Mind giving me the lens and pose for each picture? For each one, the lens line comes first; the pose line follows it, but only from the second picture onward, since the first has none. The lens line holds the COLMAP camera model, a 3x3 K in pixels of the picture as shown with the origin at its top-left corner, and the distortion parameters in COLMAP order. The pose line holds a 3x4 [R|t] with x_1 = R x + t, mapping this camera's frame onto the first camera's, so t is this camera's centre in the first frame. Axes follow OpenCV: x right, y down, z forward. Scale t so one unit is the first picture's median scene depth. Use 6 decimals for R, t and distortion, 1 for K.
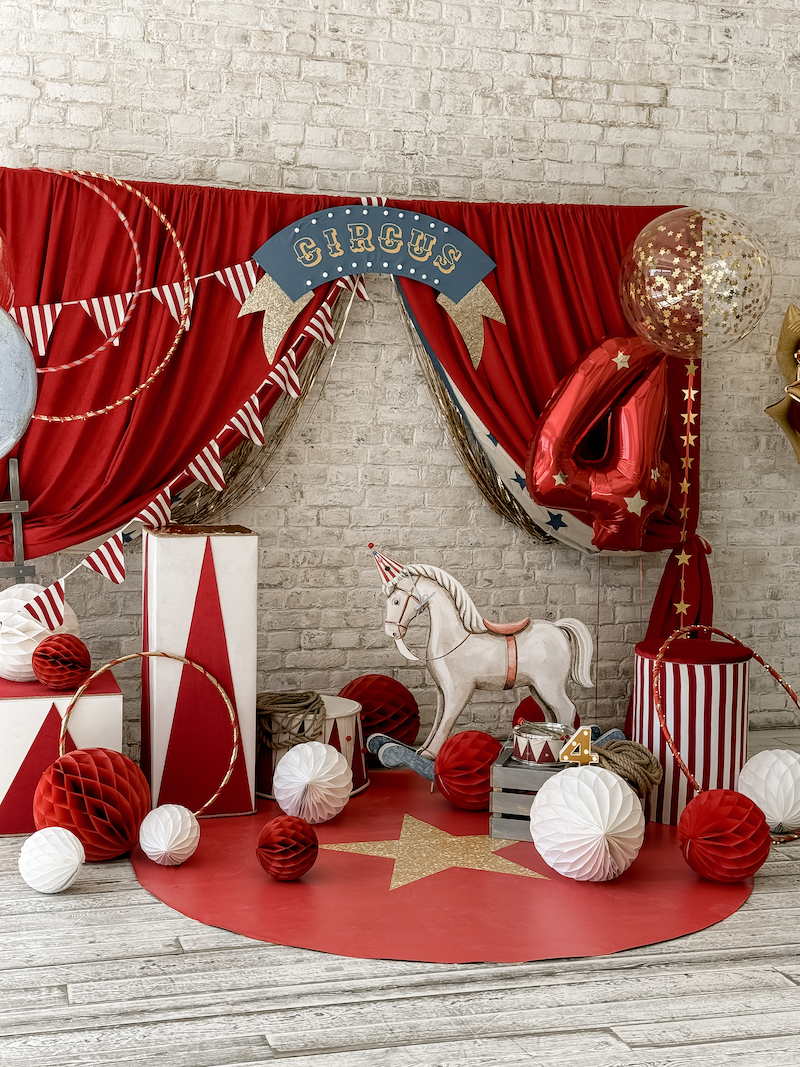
lens RADIAL K [[1488.7, 0, 397.5], [0, 1488.7, 534.9], [0, 0, 1]] dist [0.189927, -0.368023]
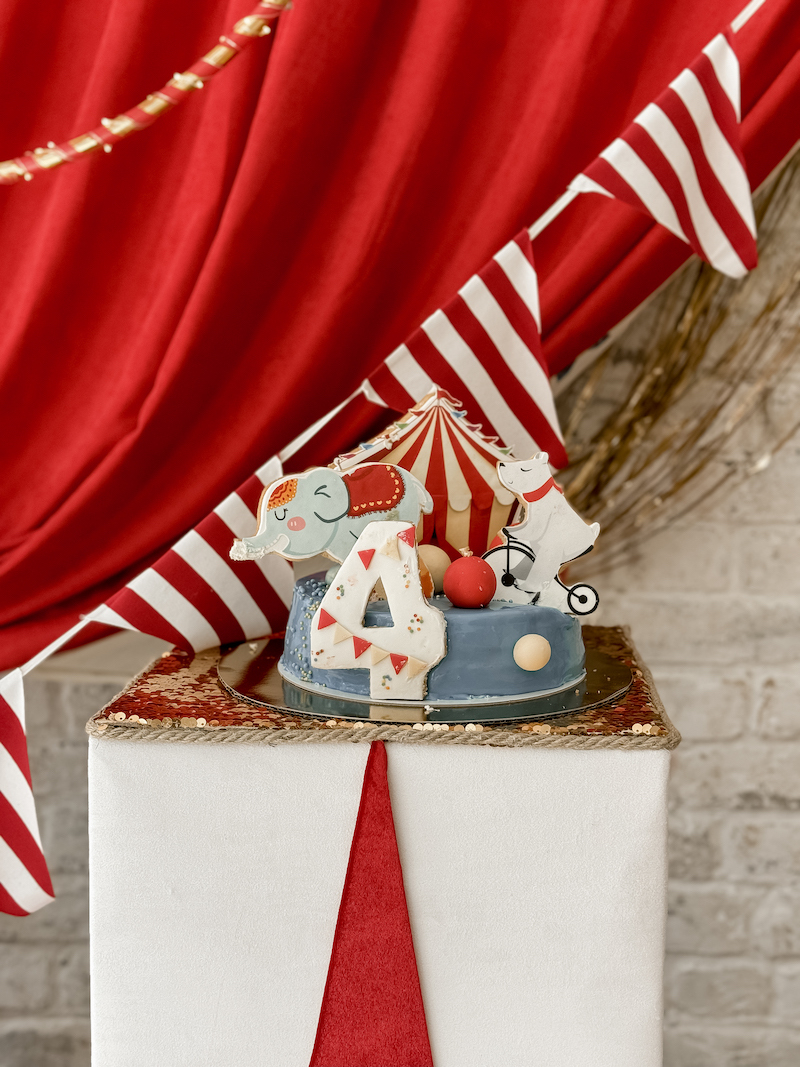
lens RADIAL K [[1496.6, 0, 406.4], [0, 1496.6, 531.4], [0, 0, 1]] dist [0.186206, -0.375203]
pose [[0.934739, 0.034421, -0.353663, -0.054452], [-0.022688, 0.999048, 0.037268, -0.027088], [0.354609, -0.026812, 0.934630, 0.733555]]
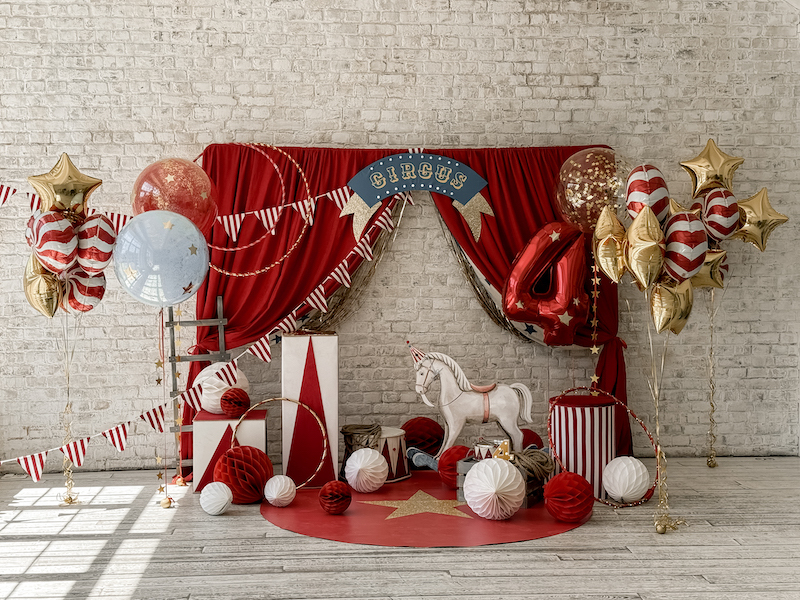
lens RADIAL K [[1146.9, 0, 403.7], [0, 1146.9, 300.5], [0, 0, 1]] dist [0.159951, -0.151355]
pose [[0.980512, -0.010275, -0.196190, 0.236857], [0.001158, 0.998916, -0.046531, 0.020449], [0.196456, 0.045397, 0.979461, -0.339464]]
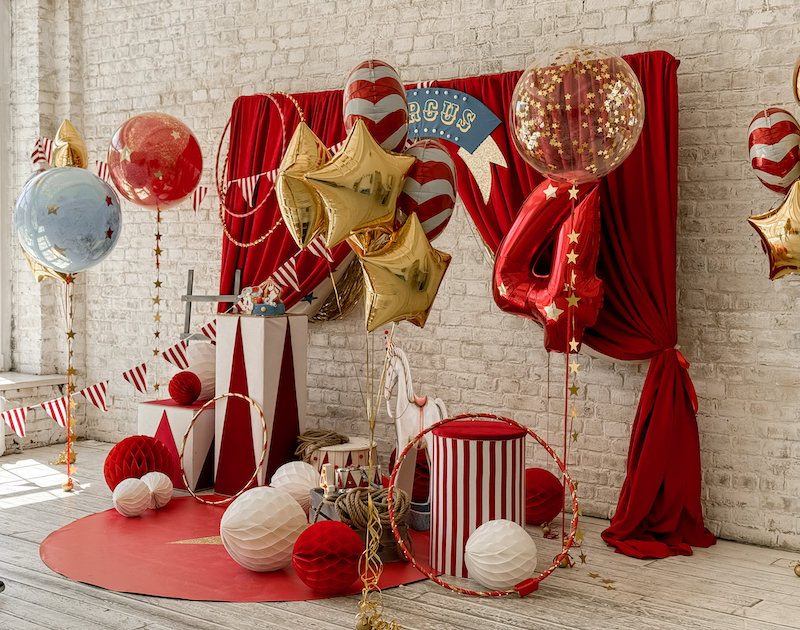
lens RADIAL K [[1161.2, 0, 380.5], [0, 1161.2, 318.0], [0, 0, 1]] dist [0.211416, -0.484487]
pose [[0.590076, 0.035941, -0.806547, 0.825257], [-0.076794, 0.996978, -0.011756, 0.005164], [0.803687, 0.068875, 0.591053, 0.351055]]
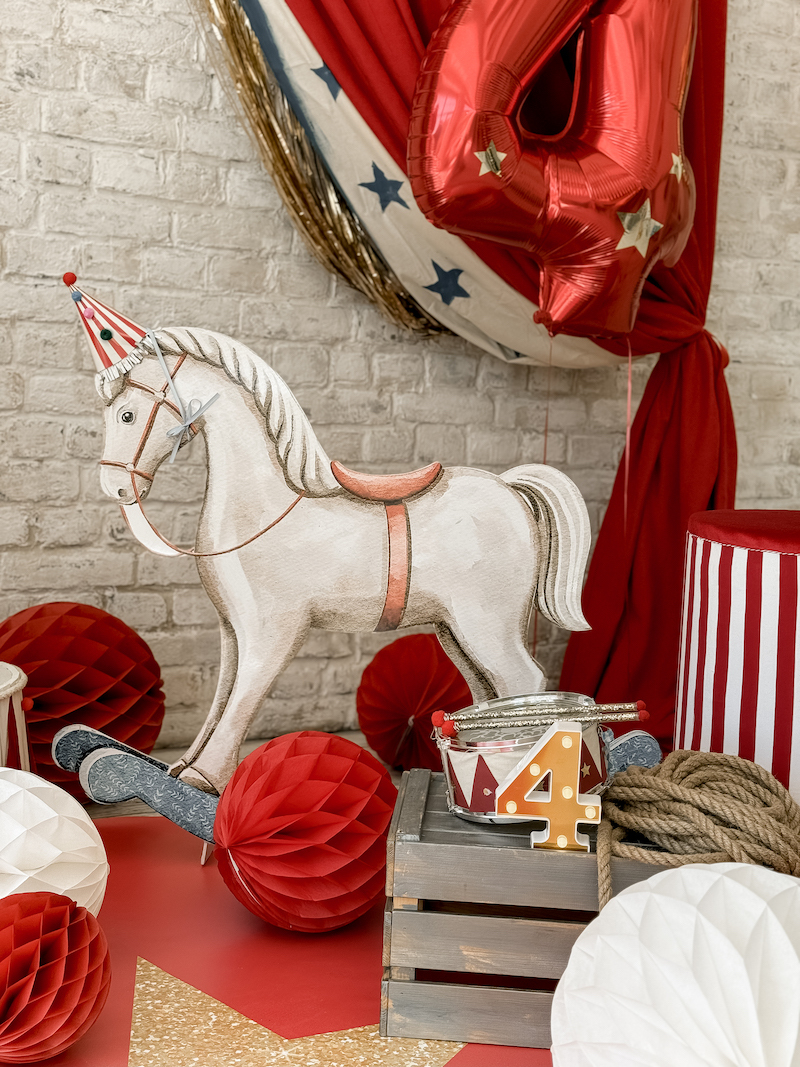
lens RADIAL K [[1488.7, 0, 397.5], [0, 1488.7, 534.9], [0, 0, 1]] dist [0.189927, -0.368023]
pose [[0.979959, -0.000718, 0.199199, -0.006687], [-0.006318, 0.999378, 0.034684, 0.058899], [-0.199100, -0.035248, 0.979345, 0.557801]]
